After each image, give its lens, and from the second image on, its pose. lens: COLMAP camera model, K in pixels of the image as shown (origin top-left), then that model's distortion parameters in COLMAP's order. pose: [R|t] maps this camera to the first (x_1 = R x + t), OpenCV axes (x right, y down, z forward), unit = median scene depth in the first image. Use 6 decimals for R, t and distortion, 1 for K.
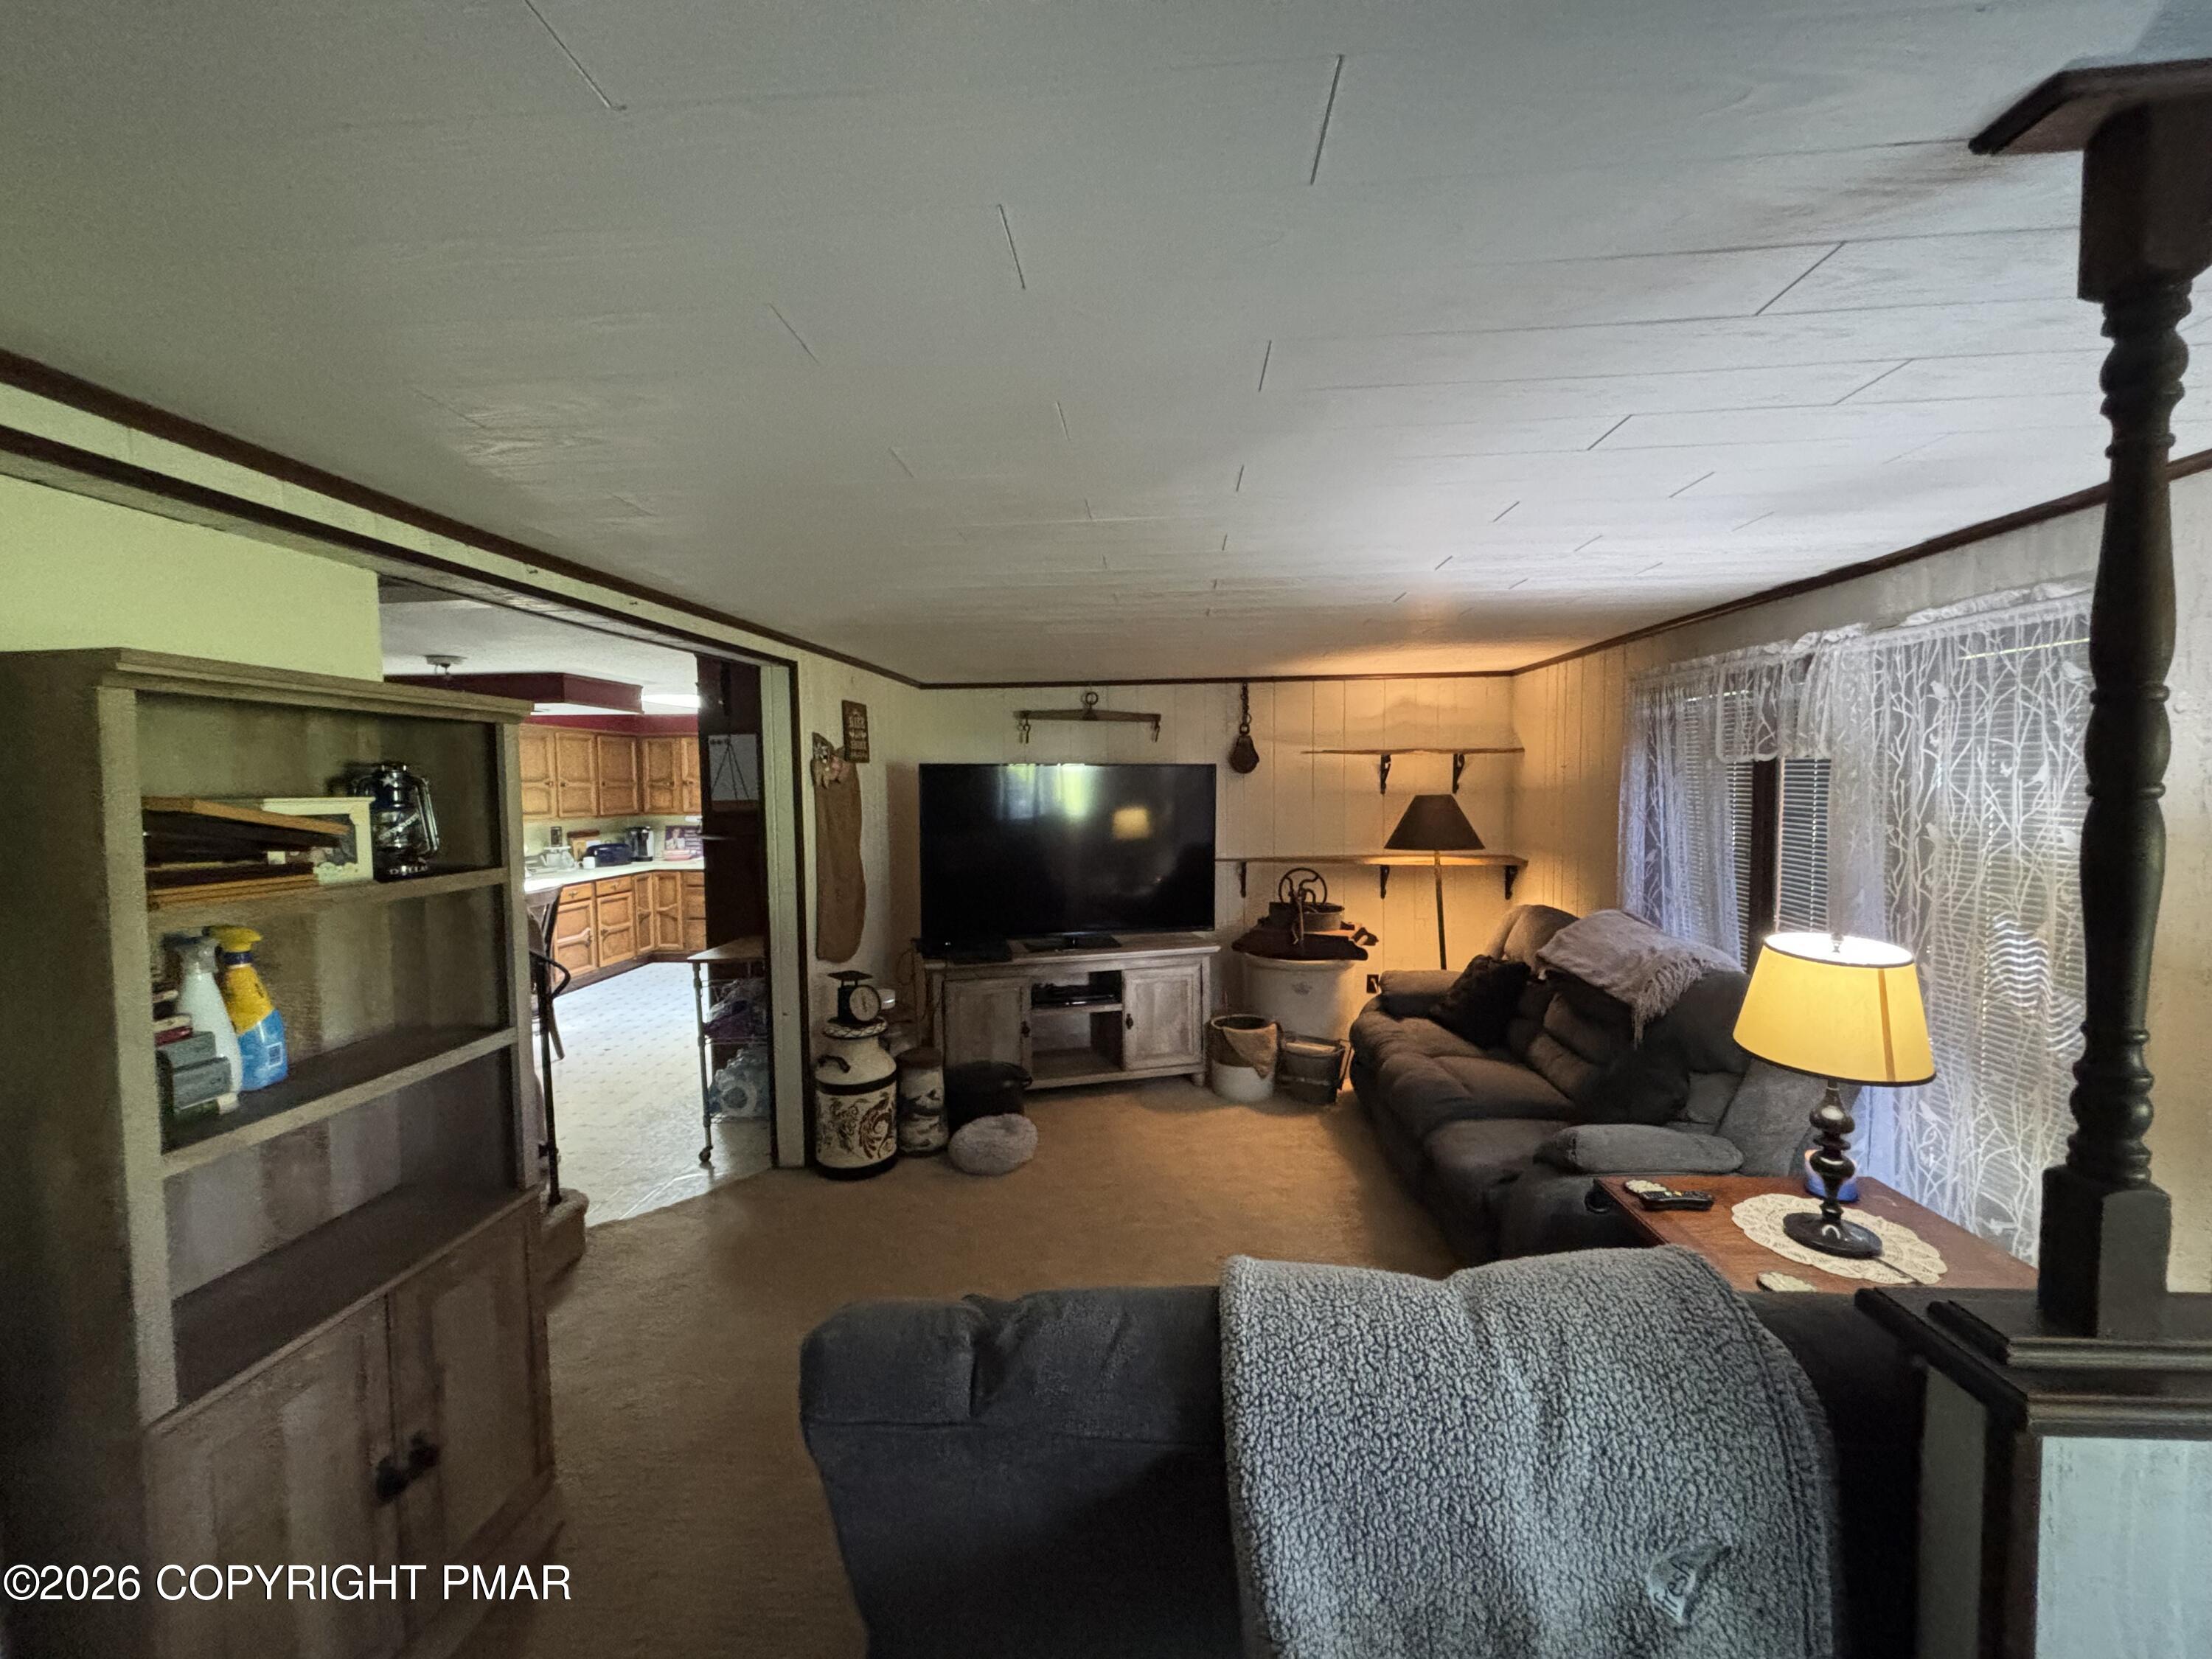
lens RADIAL K [[908.2, 0, 1112.5], [0, 908.2, 831.0], [0, 0, 1]] dist [0.024210, 0.000117]
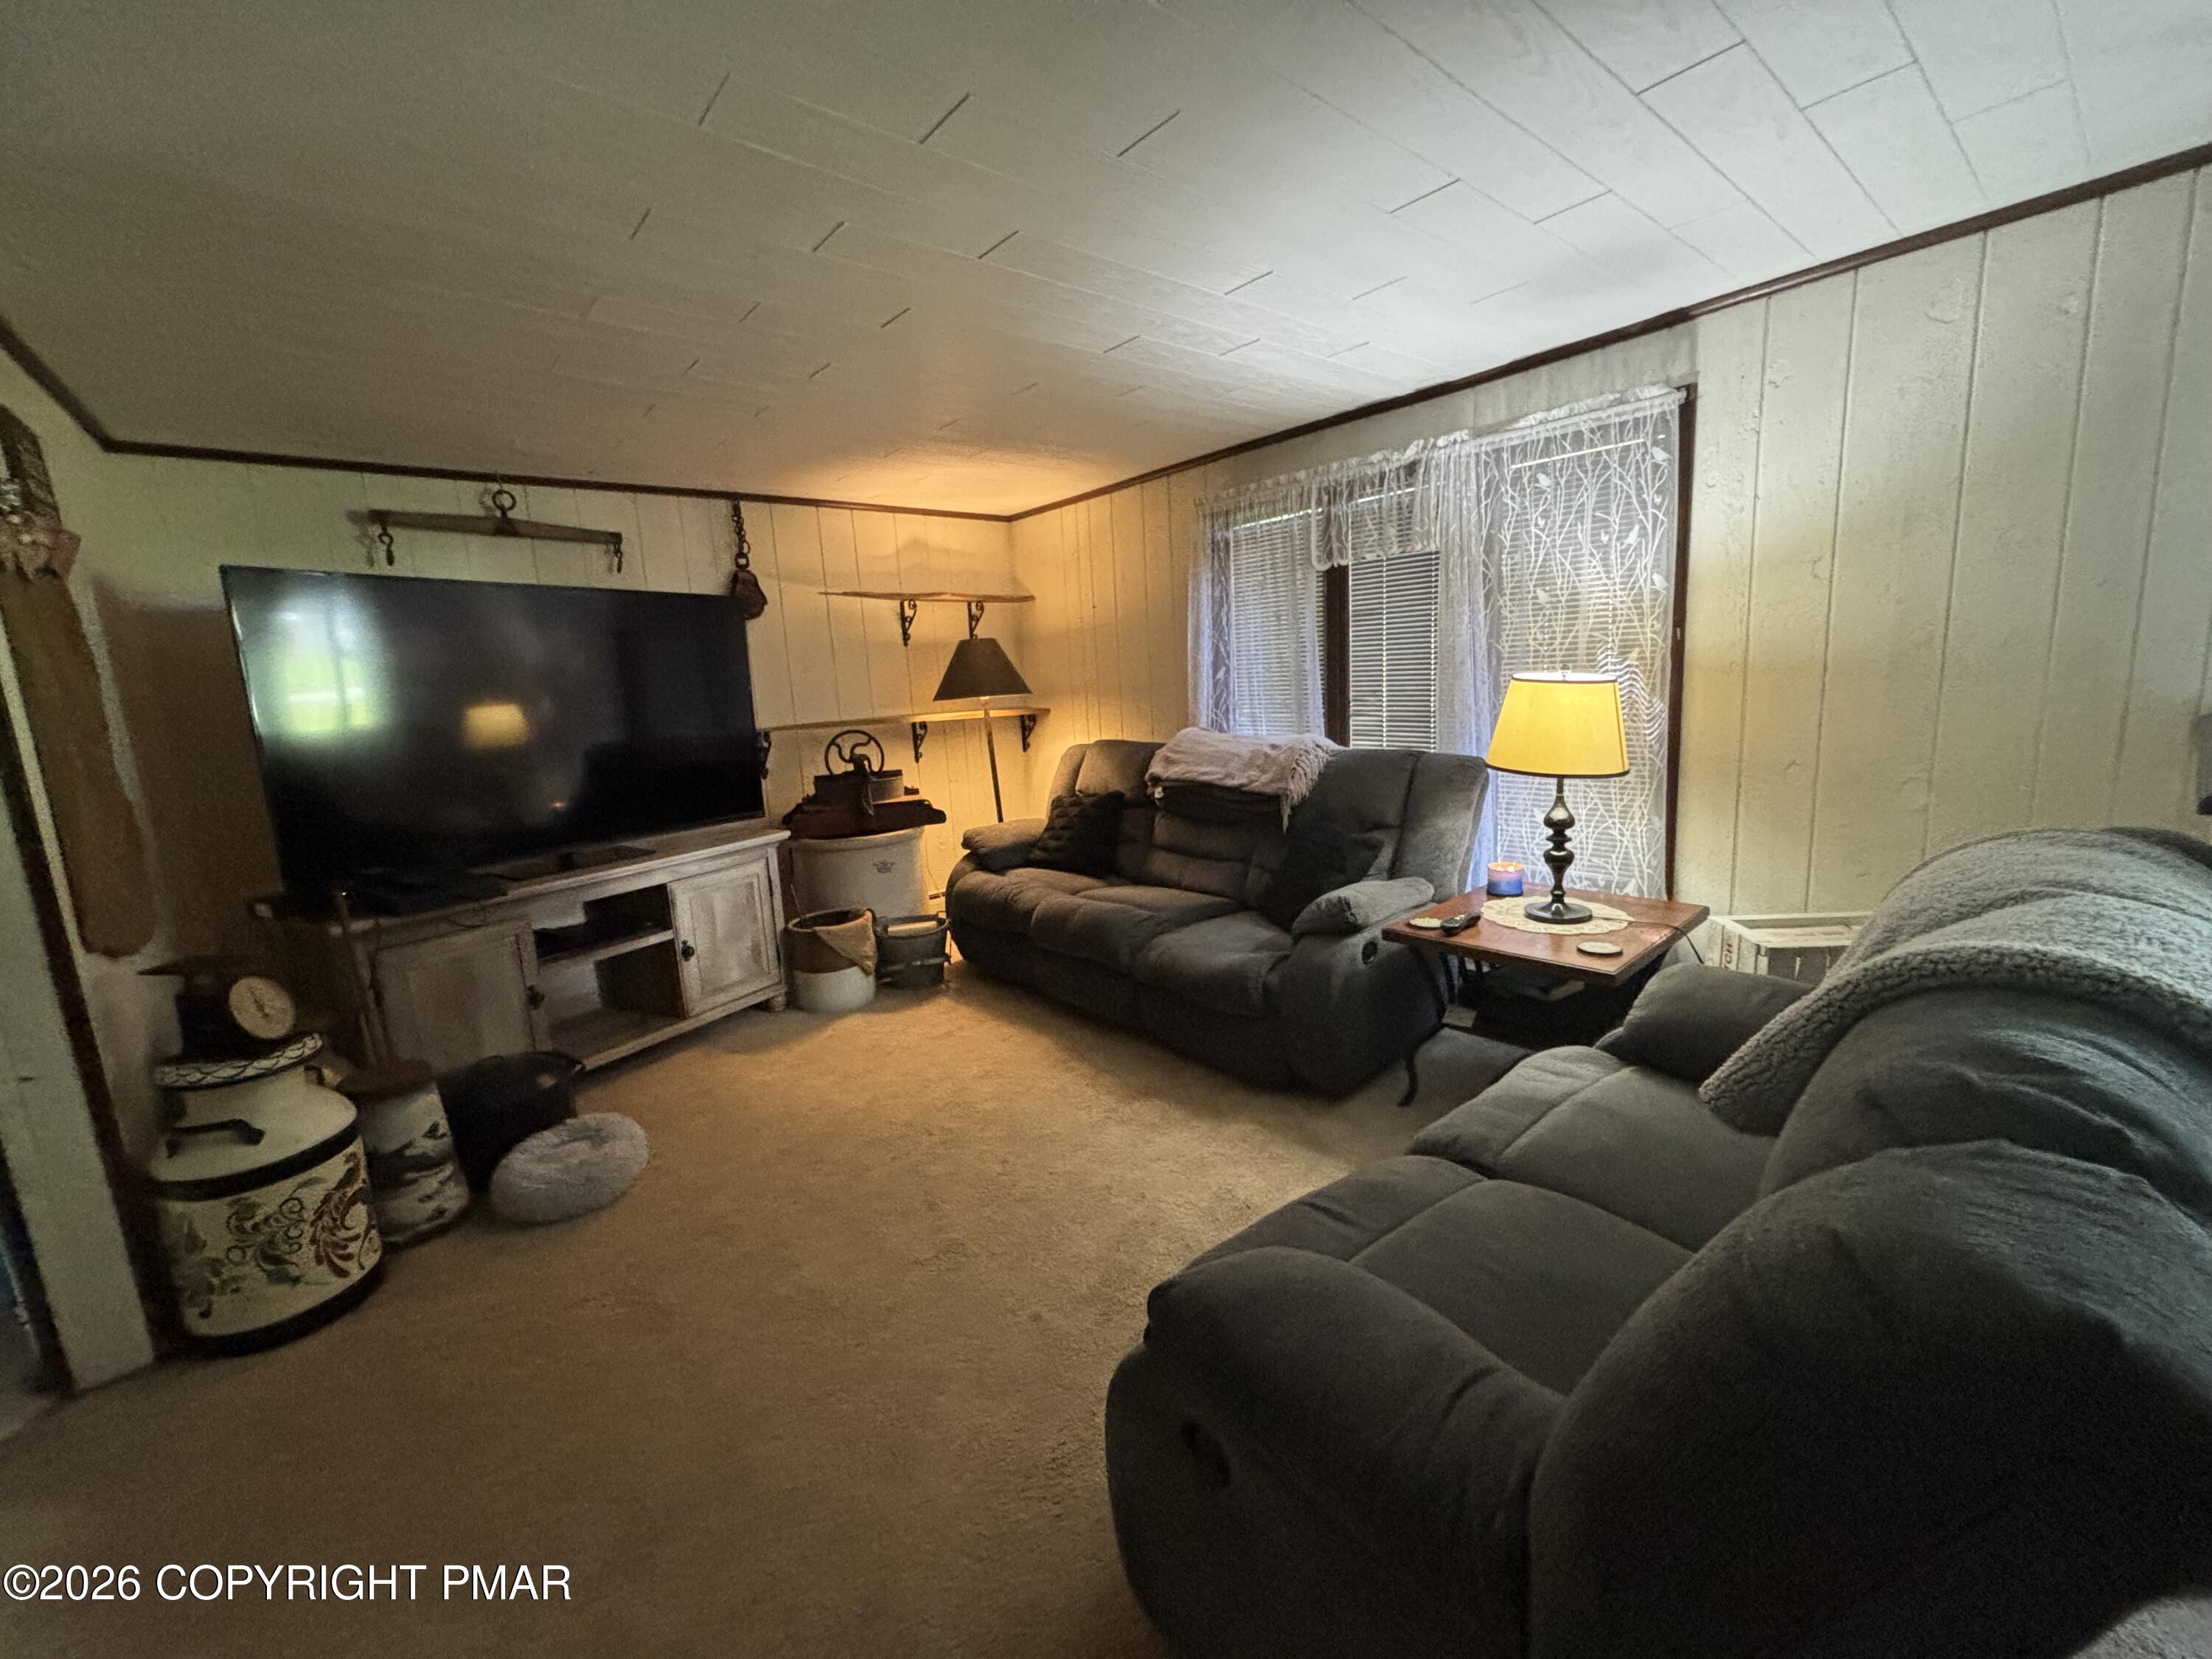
lens RADIAL K [[908.2, 0, 1104.6], [0, 908.2, 829.3], [0, 0, 1]] dist [0.024210, 0.000117]
pose [[0.719629, -0.146077, 0.678820, -0.262217], [0.090066, 0.988999, 0.117345, 0.067499], [-0.688493, -0.023306, 0.724868, 0.280968]]
